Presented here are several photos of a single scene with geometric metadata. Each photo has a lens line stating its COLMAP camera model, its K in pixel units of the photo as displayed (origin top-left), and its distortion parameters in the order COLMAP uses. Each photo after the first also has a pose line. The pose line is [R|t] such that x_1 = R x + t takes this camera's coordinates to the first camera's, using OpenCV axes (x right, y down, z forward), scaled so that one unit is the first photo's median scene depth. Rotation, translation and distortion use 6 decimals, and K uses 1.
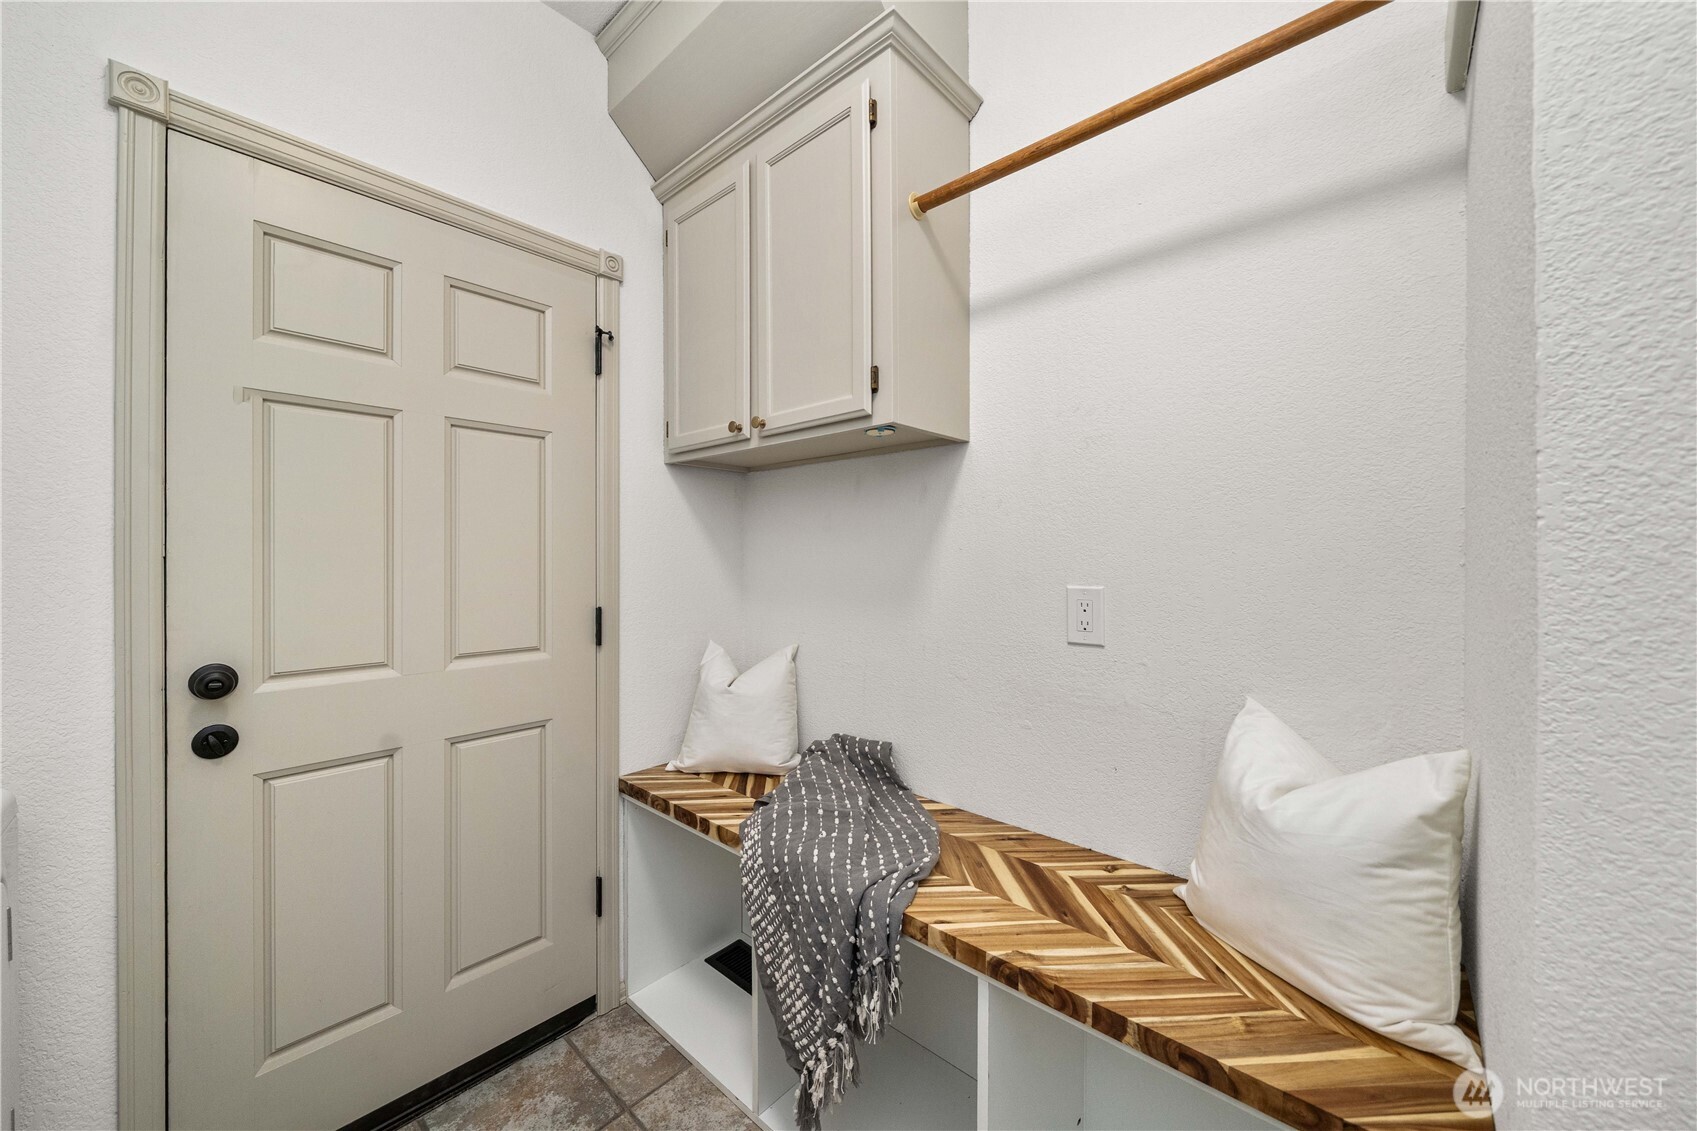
lens RADIAL K [[629.2, 0, 848.6], [0, 629.2, 558.2], [0, 0, 1]] dist [-0.003622, -0.000602]
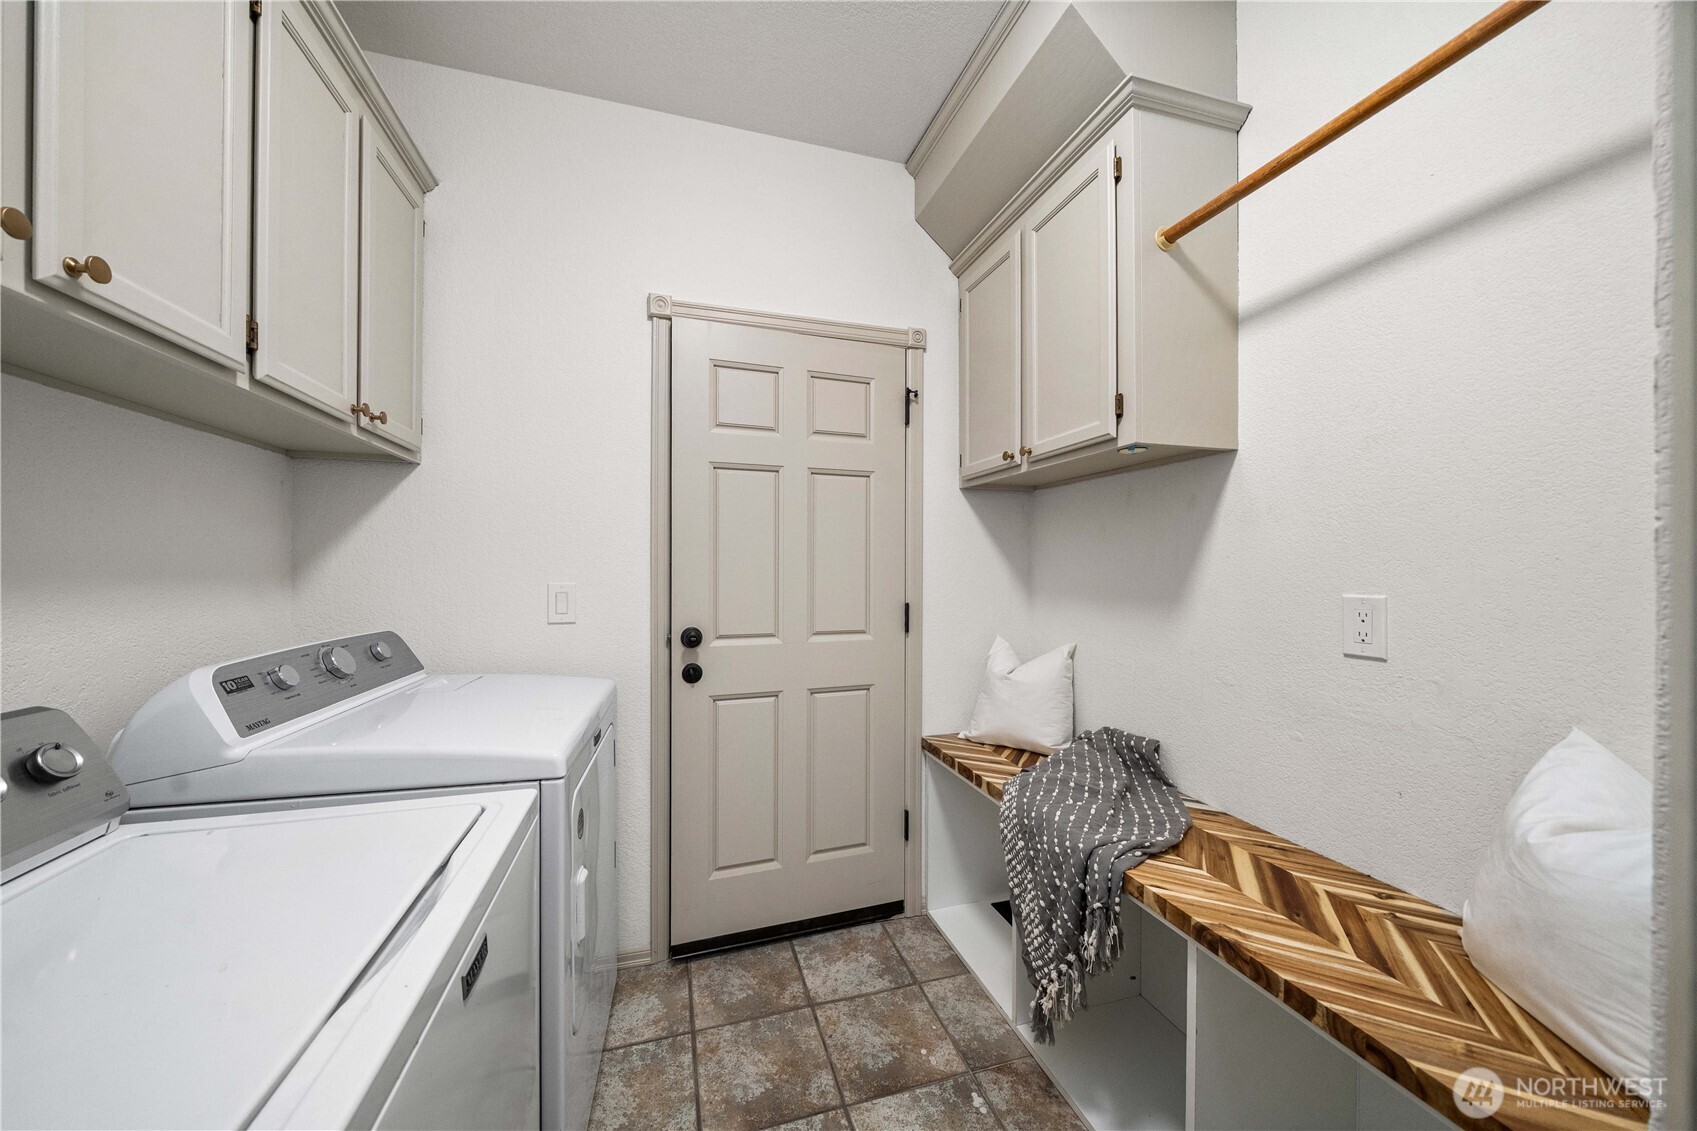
lens RADIAL K [[590.1, 0, 843.2], [0, 590.1, 566.3], [0, 0, 1]] dist [-0.003491, -0.000240]
pose [[0.856169, 0.001996, -0.516692, 0.150987], [-0.002665, 0.999996, -0.000554, 0.003738], [0.516689, 0.001851, 0.856171, -0.143194]]
